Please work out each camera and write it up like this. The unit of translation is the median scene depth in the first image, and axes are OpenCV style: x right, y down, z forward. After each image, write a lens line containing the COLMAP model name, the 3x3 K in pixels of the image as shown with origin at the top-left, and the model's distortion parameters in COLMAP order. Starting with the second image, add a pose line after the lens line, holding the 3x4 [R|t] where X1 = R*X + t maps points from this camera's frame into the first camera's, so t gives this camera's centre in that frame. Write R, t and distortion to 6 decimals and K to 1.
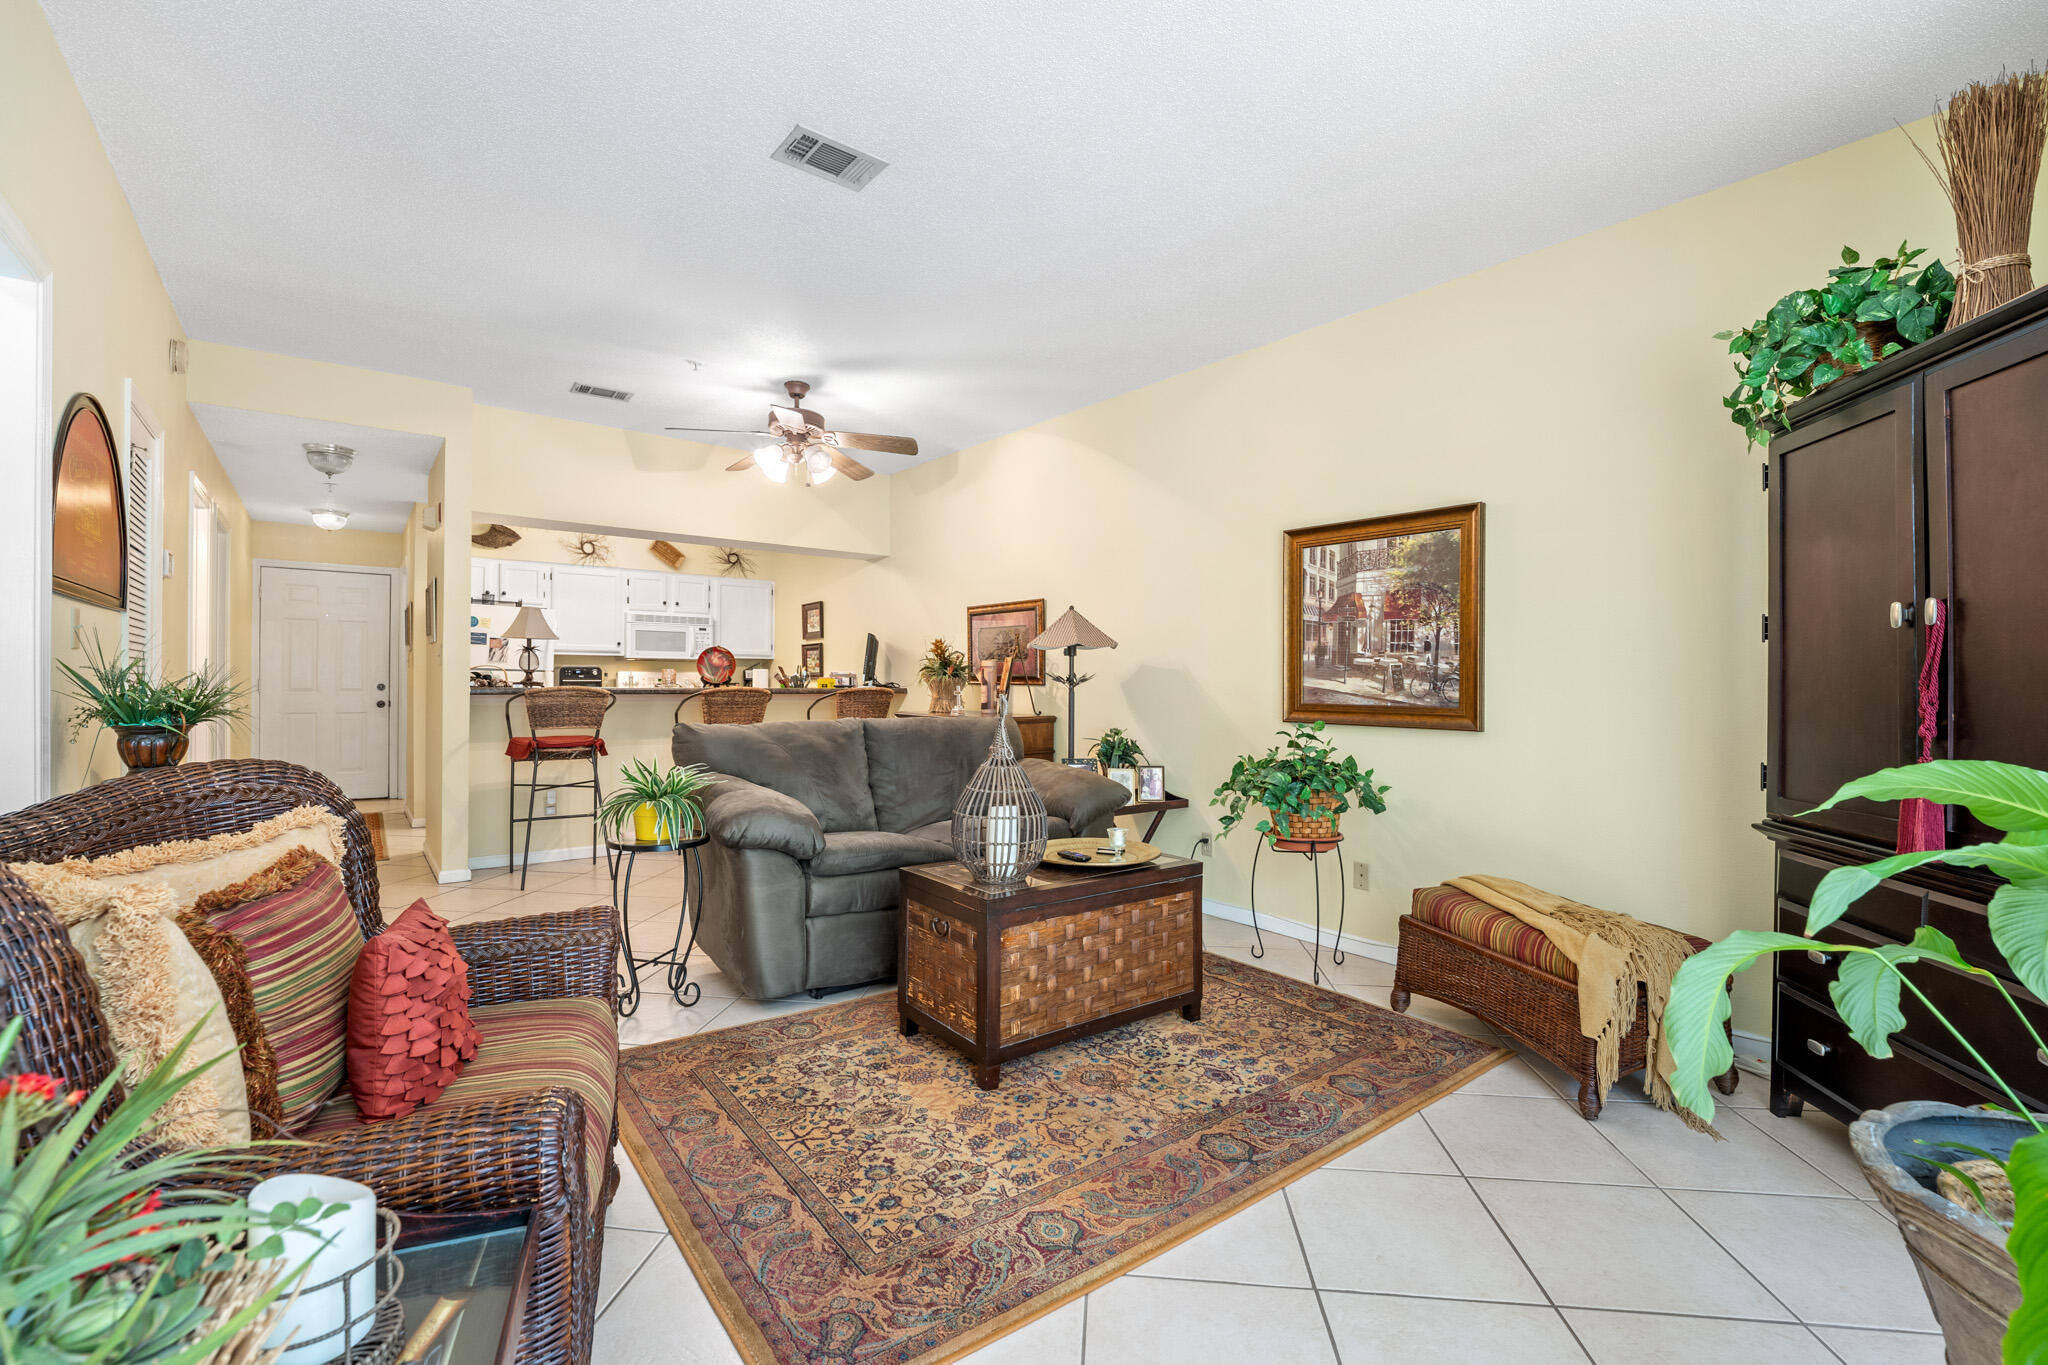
lens RADIAL K [[872.9, 0, 1016.3], [0, 872.9, 681.4], [0, 0, 1]] dist [-0.011680, -0.000023]
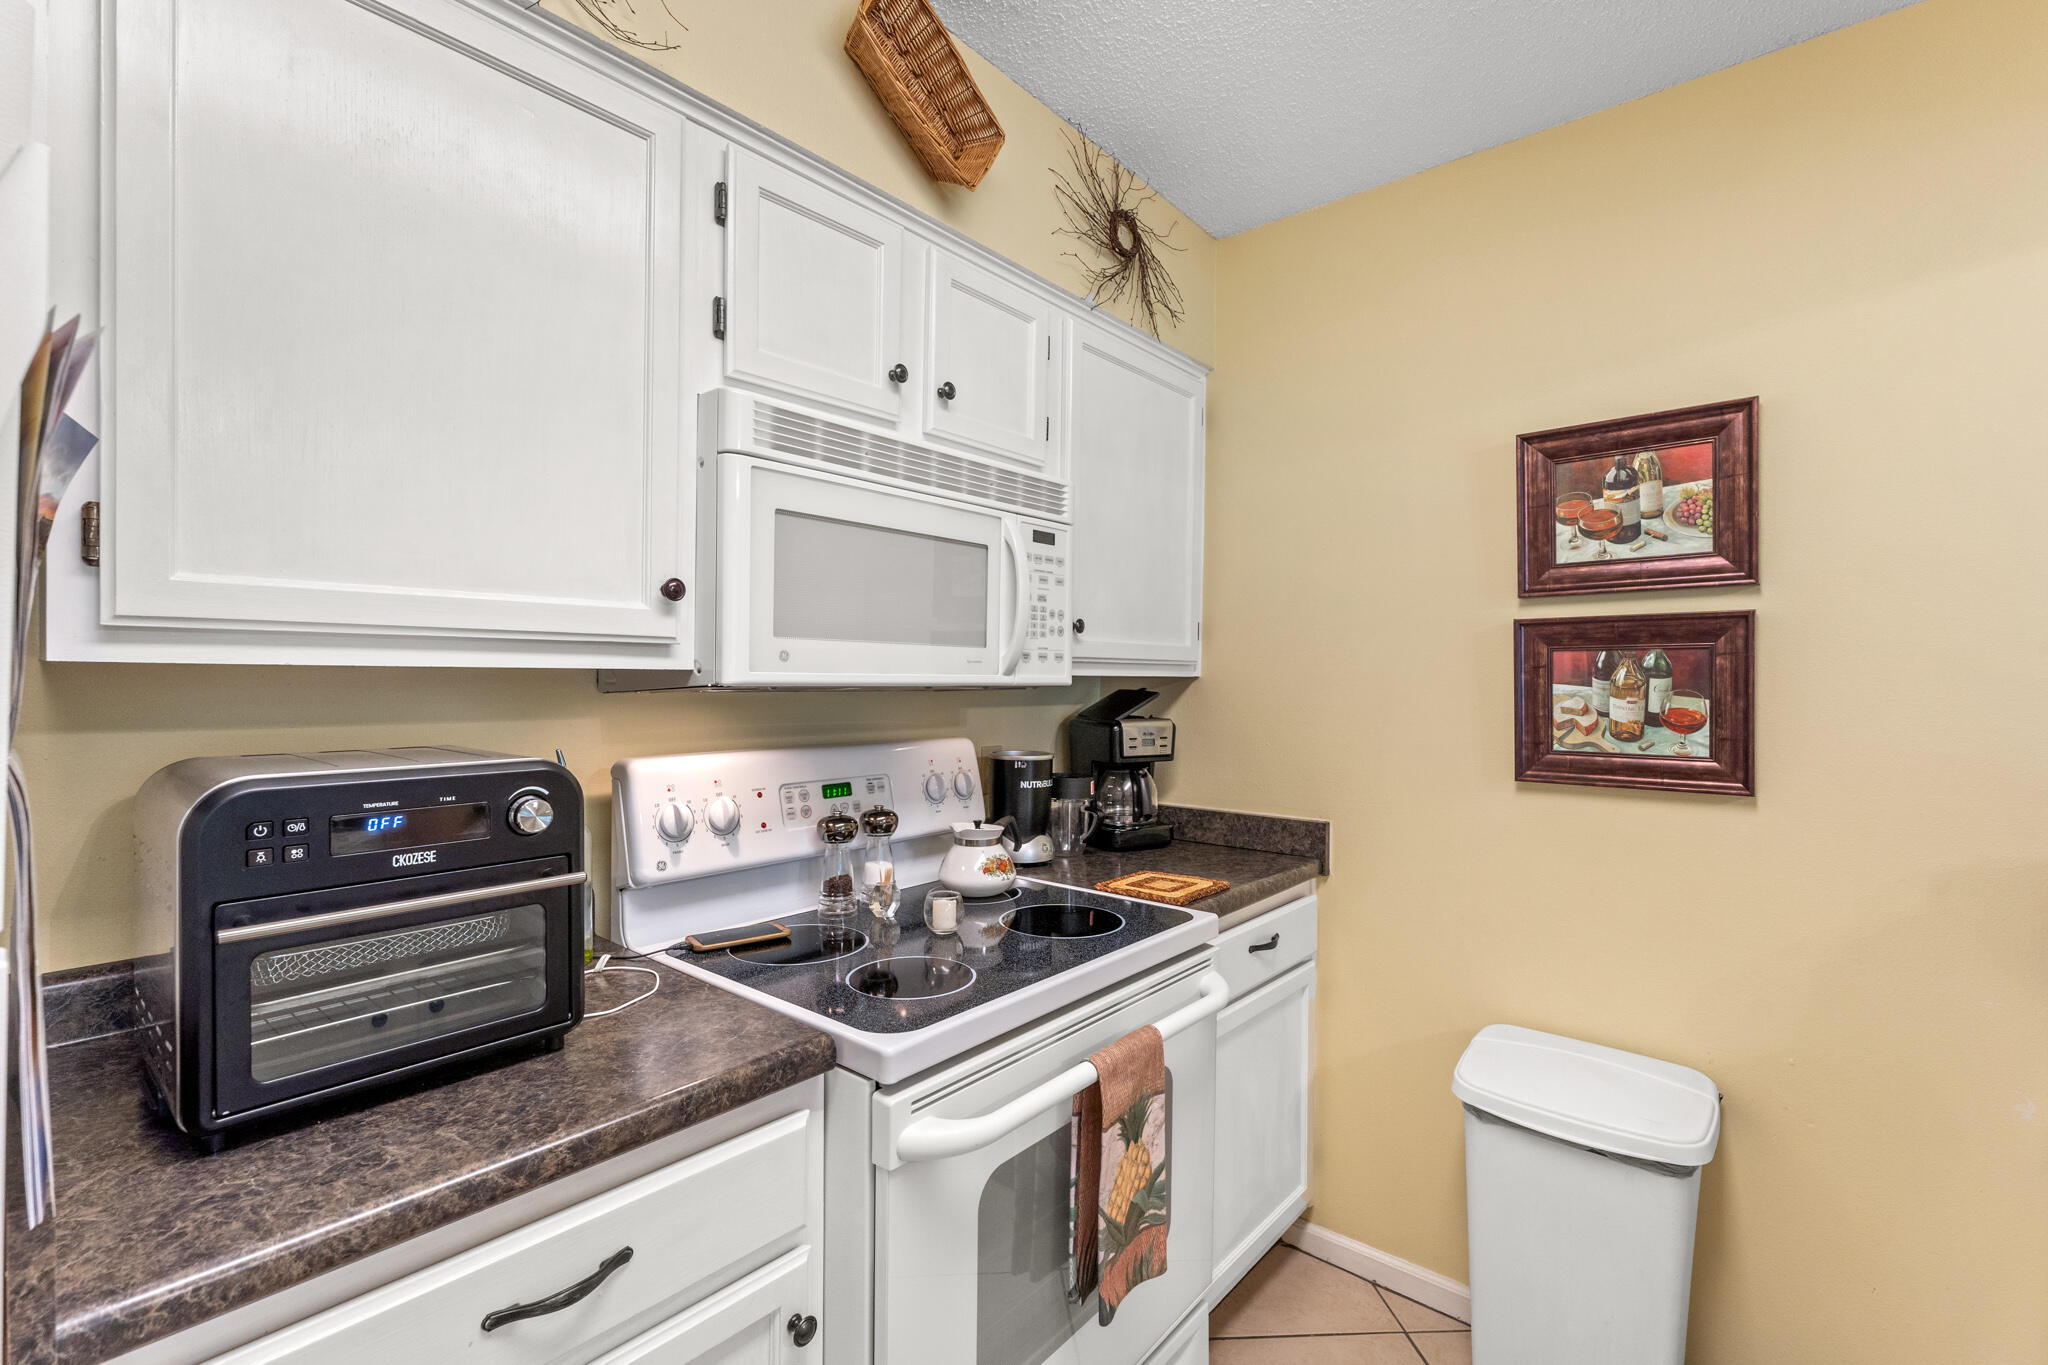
lens RADIAL K [[904.5, 0, 1016.7], [0, 904.5, 686.7], [0, 0, 1]] dist [-0.002684, -0.000103]
pose [[0.981768, 0.002234, 0.190067, -0.692068], [-0.004974, 0.999890, 0.013941, -0.047106], [-0.190015, -0.014632, 0.981672, 1.351860]]
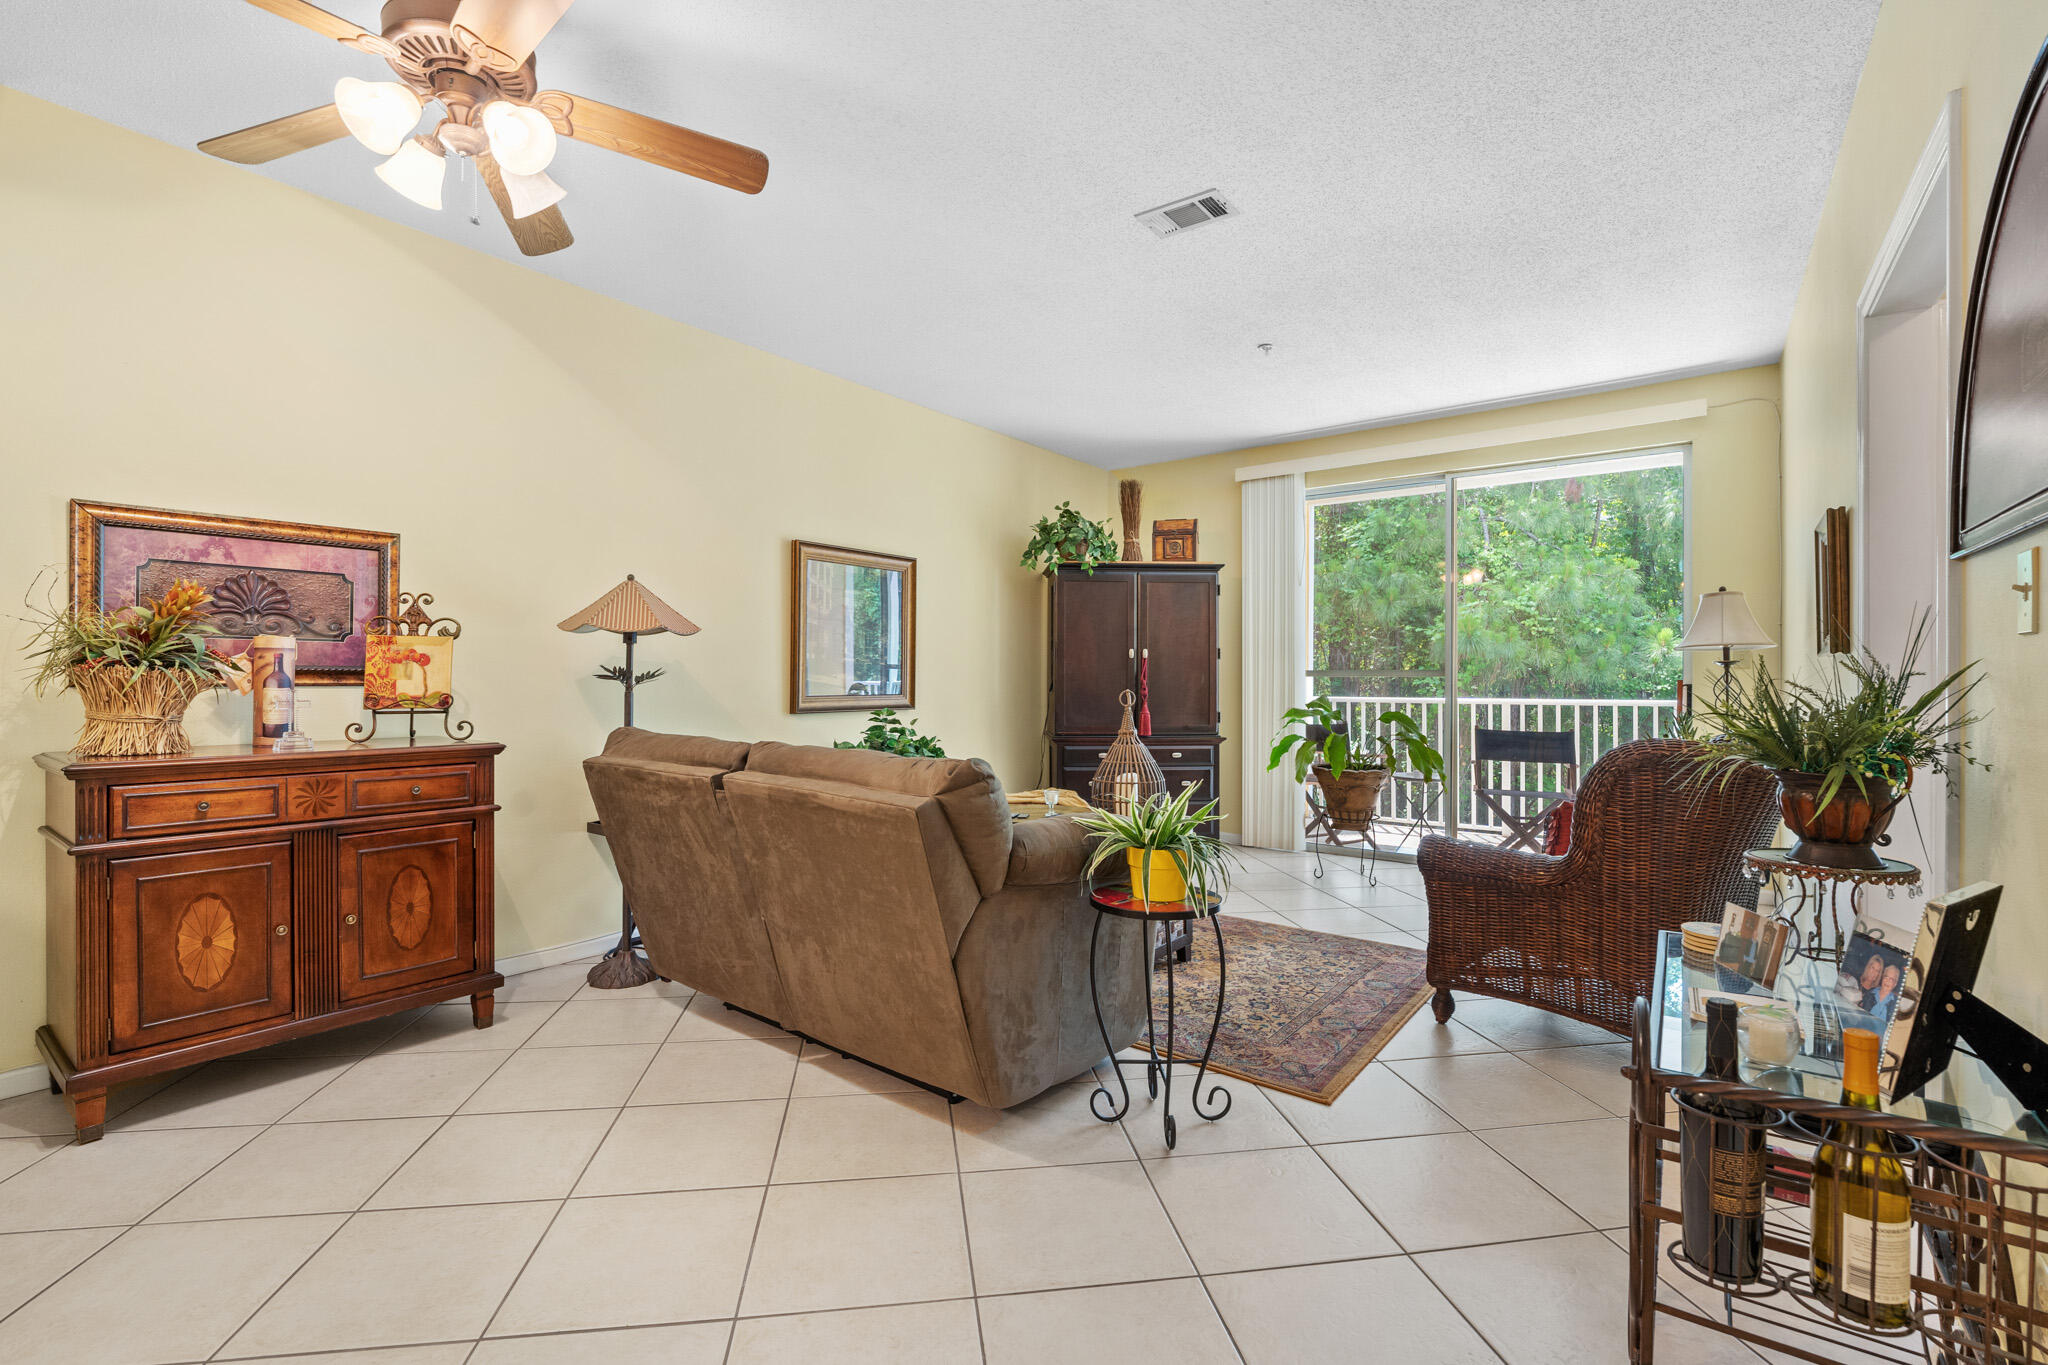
lens RADIAL K [[898.0, 0, 1024.0], [0, 898.0, 682.5], [0, 0, 1]] dist [-0.019724, -0.000062]
pose [[-0.255213, -0.013292, 0.966793, -0.719398], [-0.002341, 0.999911, 0.013130, -0.006815], [-0.966882, 0.001087, -0.255221, 0.843099]]
